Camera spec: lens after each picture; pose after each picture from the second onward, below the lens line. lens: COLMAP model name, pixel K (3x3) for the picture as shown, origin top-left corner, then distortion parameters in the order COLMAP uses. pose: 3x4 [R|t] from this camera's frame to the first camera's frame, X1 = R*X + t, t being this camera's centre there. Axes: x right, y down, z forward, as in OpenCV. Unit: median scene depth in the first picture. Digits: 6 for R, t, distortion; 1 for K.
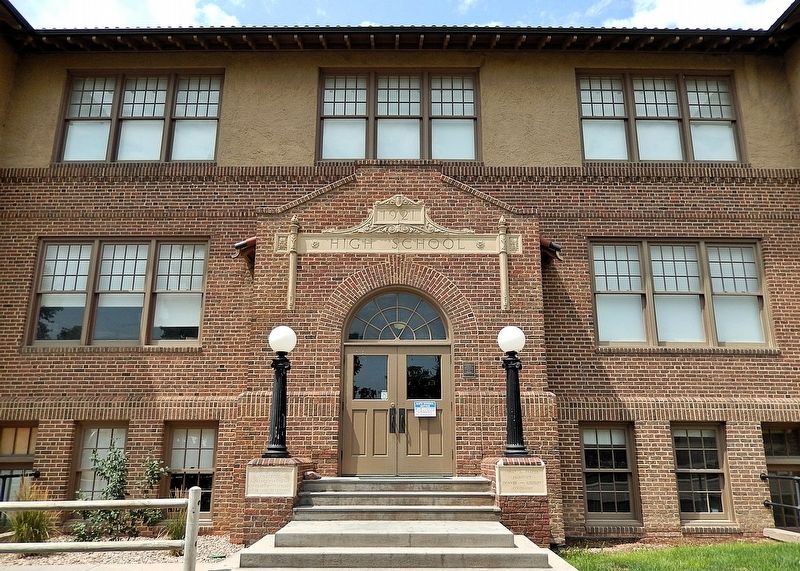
lens RADIAL K [[618.9, 0, 395.8], [0, 618.9, 282.7], [0, 0, 1]] dist [-0.014353, -0.005396]
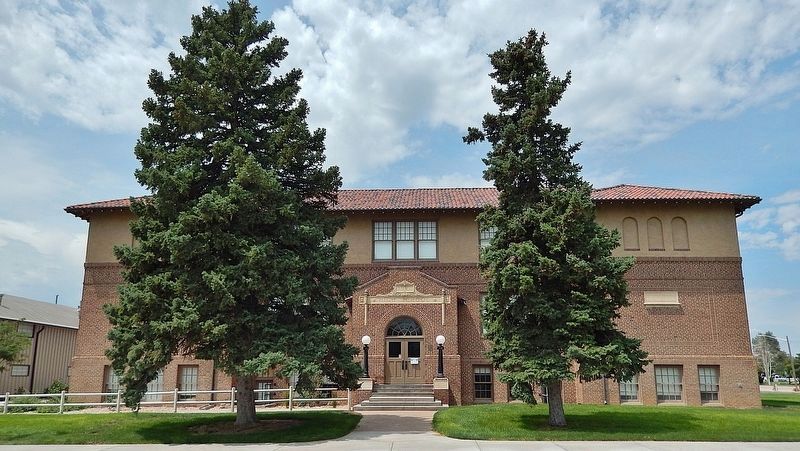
lens RADIAL K [[602.8, 0, 404.5], [0, 602.8, 228.0], [0, 0, 1]] dist [0.037329, 0.002770]
pose [[0.999324, -0.016565, -0.032812, 0.096407], [0.016993, 0.999774, 0.012796, -0.413991], [0.032592, -0.013345, 0.999380, -1.650485]]
